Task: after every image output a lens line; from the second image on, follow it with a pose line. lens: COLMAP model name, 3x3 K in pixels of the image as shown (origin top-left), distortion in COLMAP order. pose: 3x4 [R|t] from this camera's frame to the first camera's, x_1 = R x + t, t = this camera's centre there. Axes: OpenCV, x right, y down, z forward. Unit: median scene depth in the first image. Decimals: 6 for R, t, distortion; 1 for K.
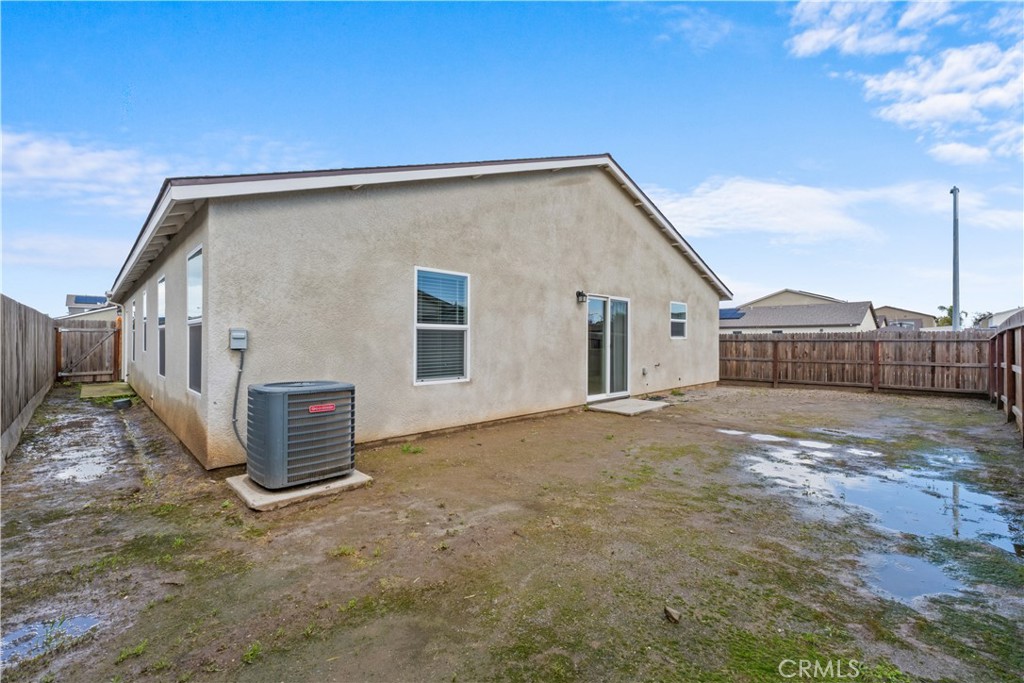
lens RADIAL K [[441.5, 0, 518.8], [0, 441.5, 340.3], [0, 0, 1]] dist [0.012383, -0.000682]
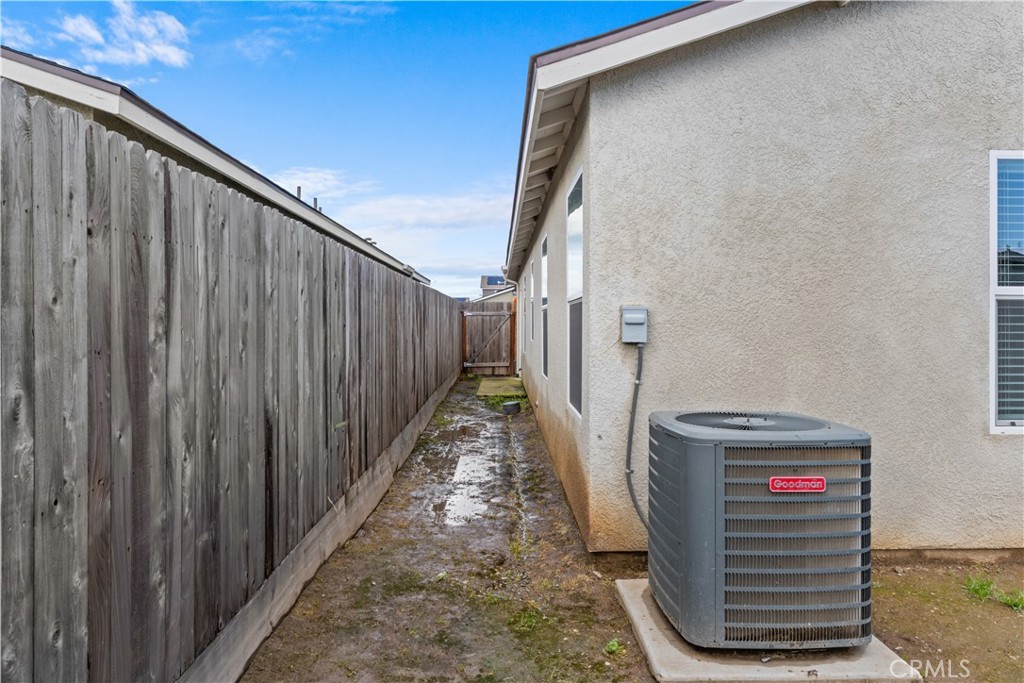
lens RADIAL K [[654.5, 0, 515.2], [0, 654.5, 320.6], [0, 0, 1]] dist [-0.002797, -0.002530]
pose [[0.729533, -0.005744, -0.683922, -0.166775], [0.001855, 0.999978, -0.006419, -0.002958], [0.683943, 0.003415, 0.729527, 0.277825]]
